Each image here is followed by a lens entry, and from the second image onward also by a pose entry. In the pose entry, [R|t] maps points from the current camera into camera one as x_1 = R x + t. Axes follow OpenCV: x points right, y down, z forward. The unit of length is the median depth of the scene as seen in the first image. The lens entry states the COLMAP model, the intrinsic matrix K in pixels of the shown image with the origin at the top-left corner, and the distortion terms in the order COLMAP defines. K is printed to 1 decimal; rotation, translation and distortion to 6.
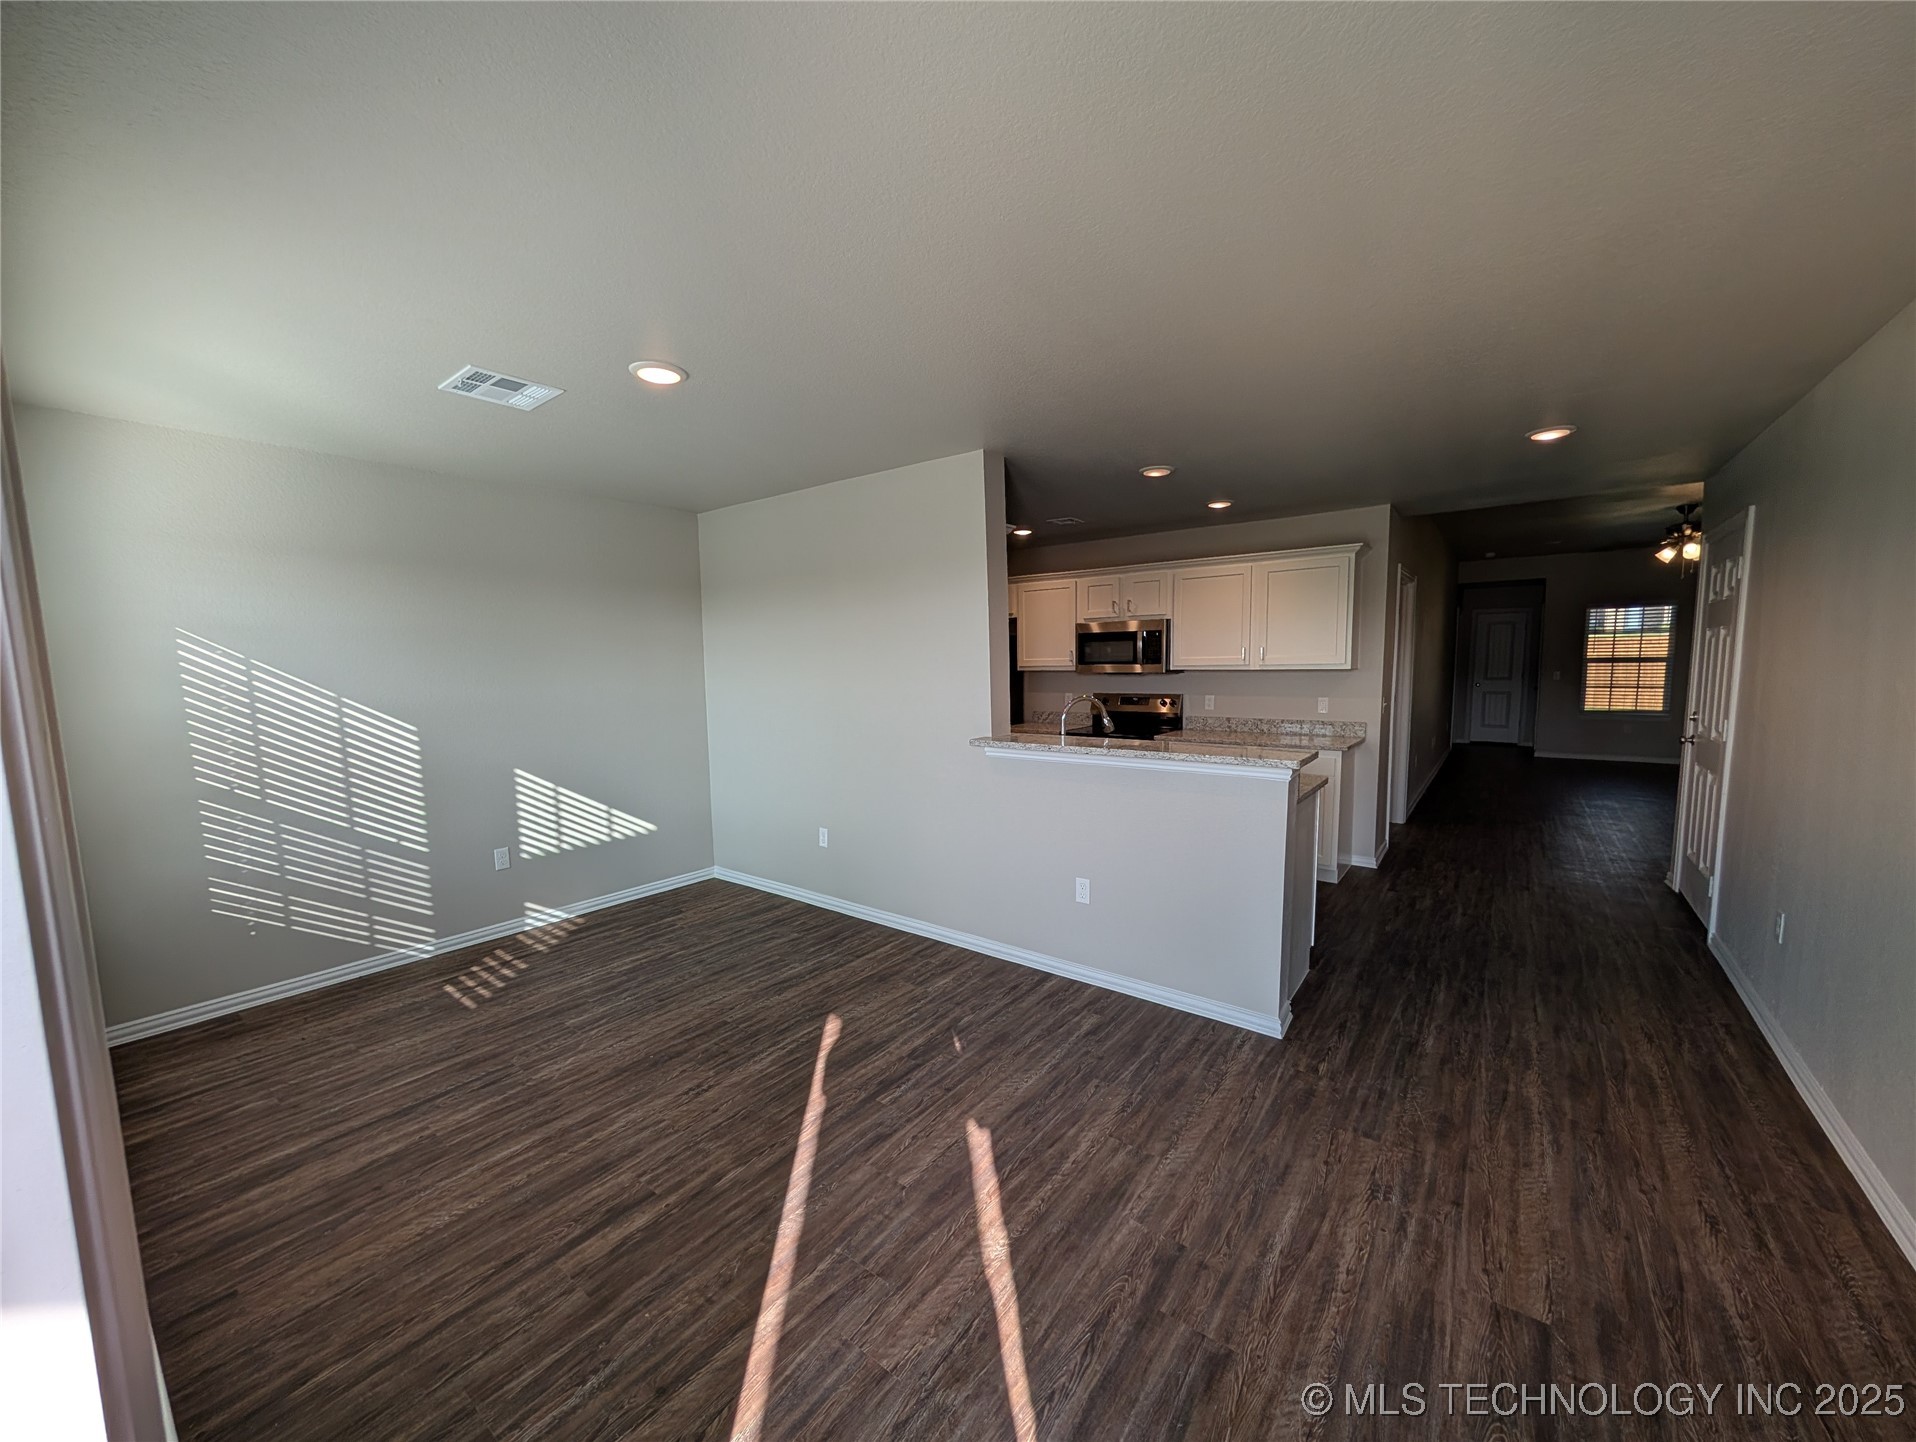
lens RADIAL K [[731.2, 0, 956.8], [0, 731.2, 737.8], [0, 0, 1]] dist [0.000049, 0.000027]
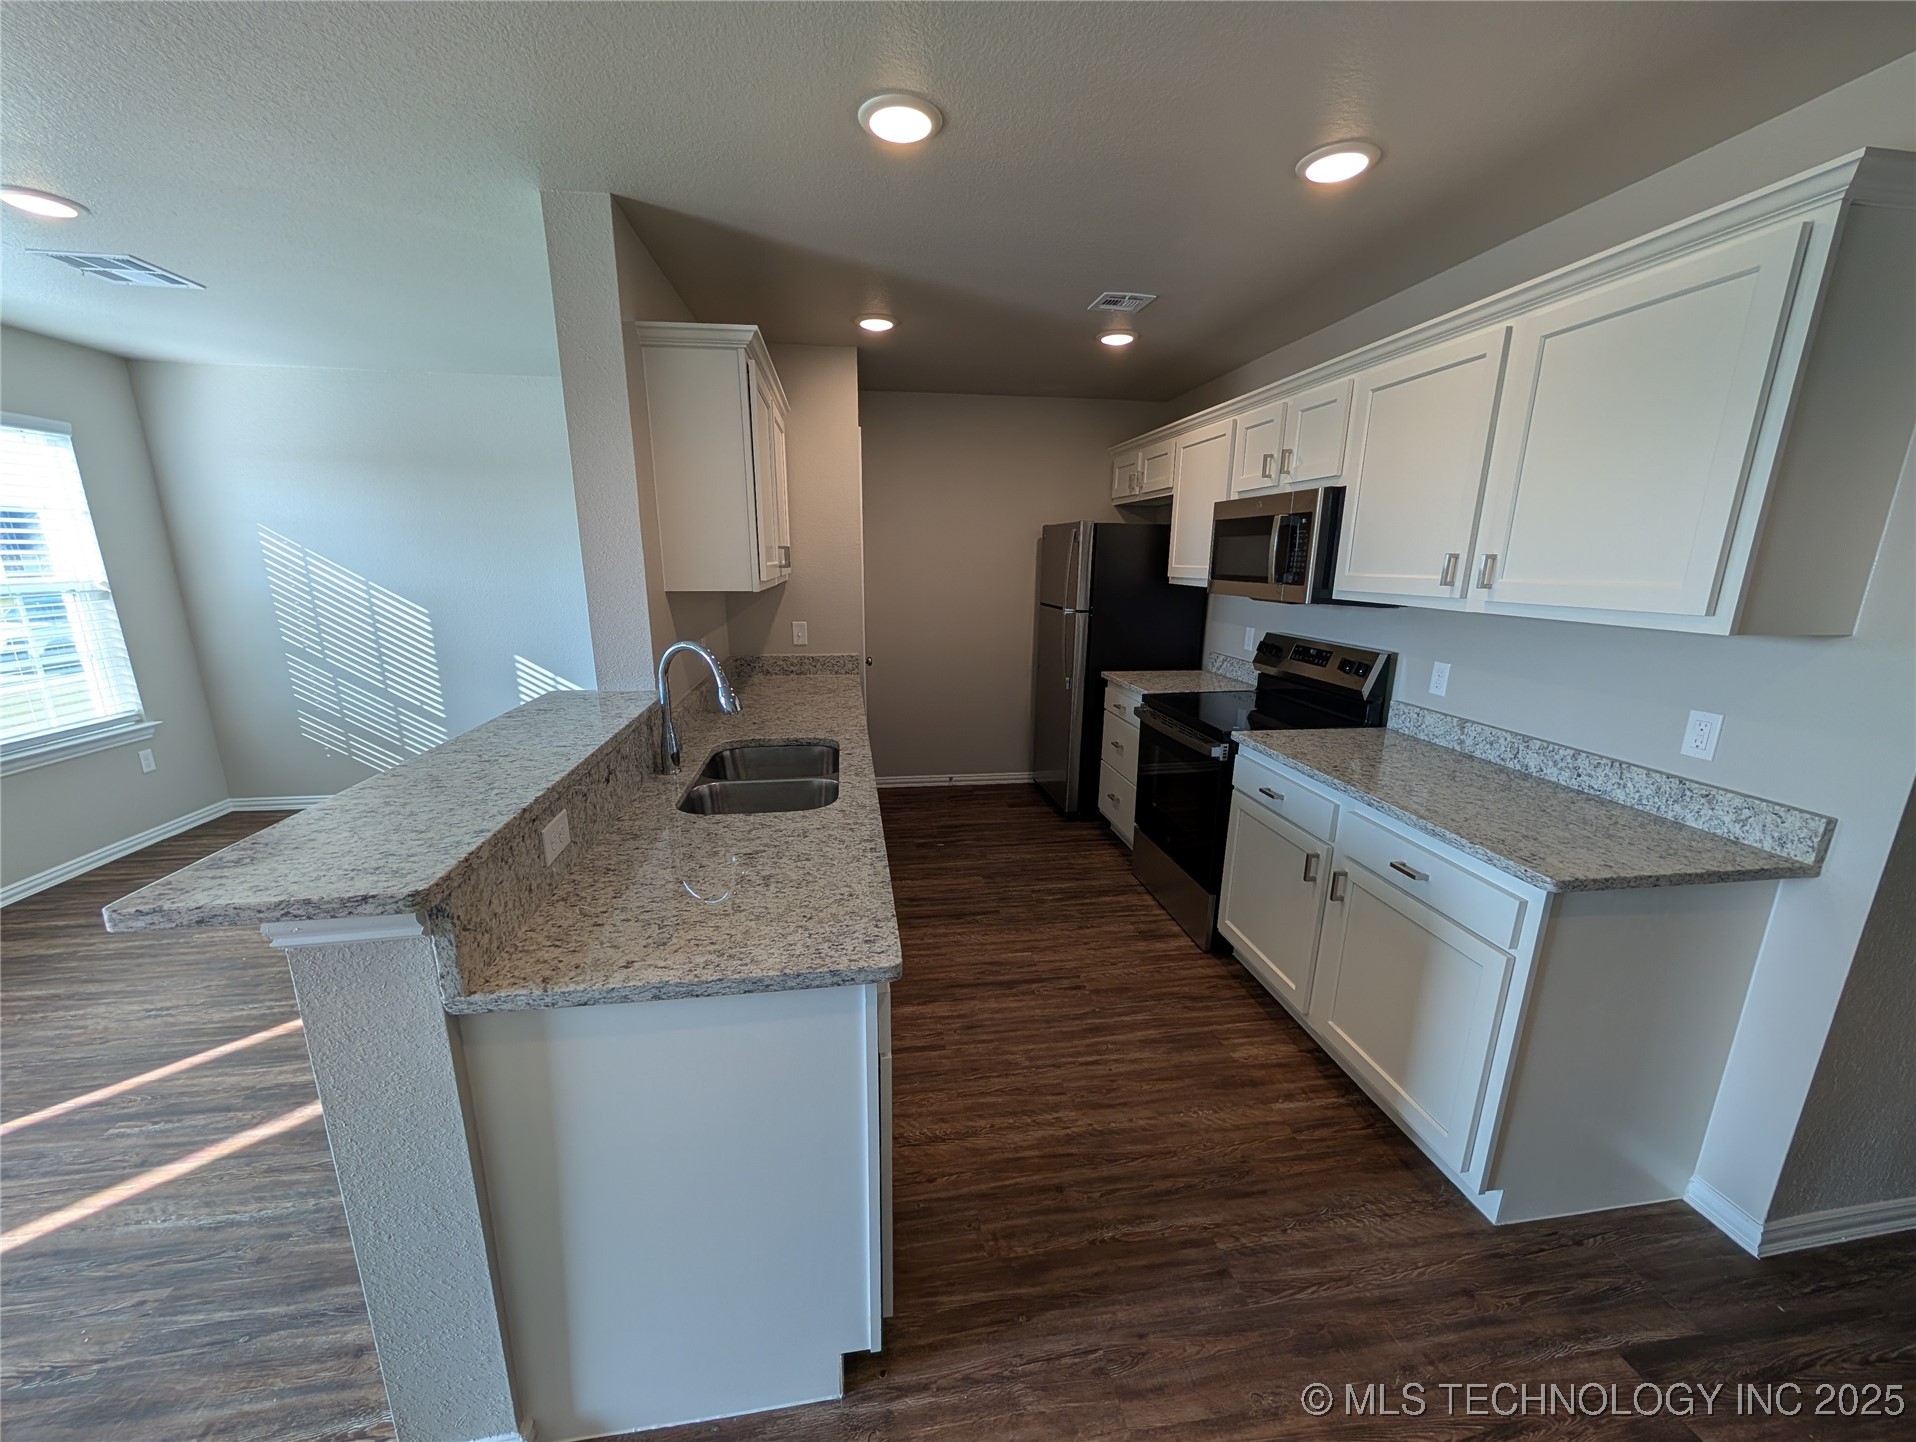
lens RADIAL K [[731.2, 0, 956.8], [0, 731.2, 737.8], [0, 0, 1]] dist [0.000049, 0.000027]
pose [[0.713519, 0.188535, -0.674792, 0.480785], [-0.093365, 0.980111, 0.175117, -0.068921], [0.694387, -0.061947, 0.716931, 0.521521]]
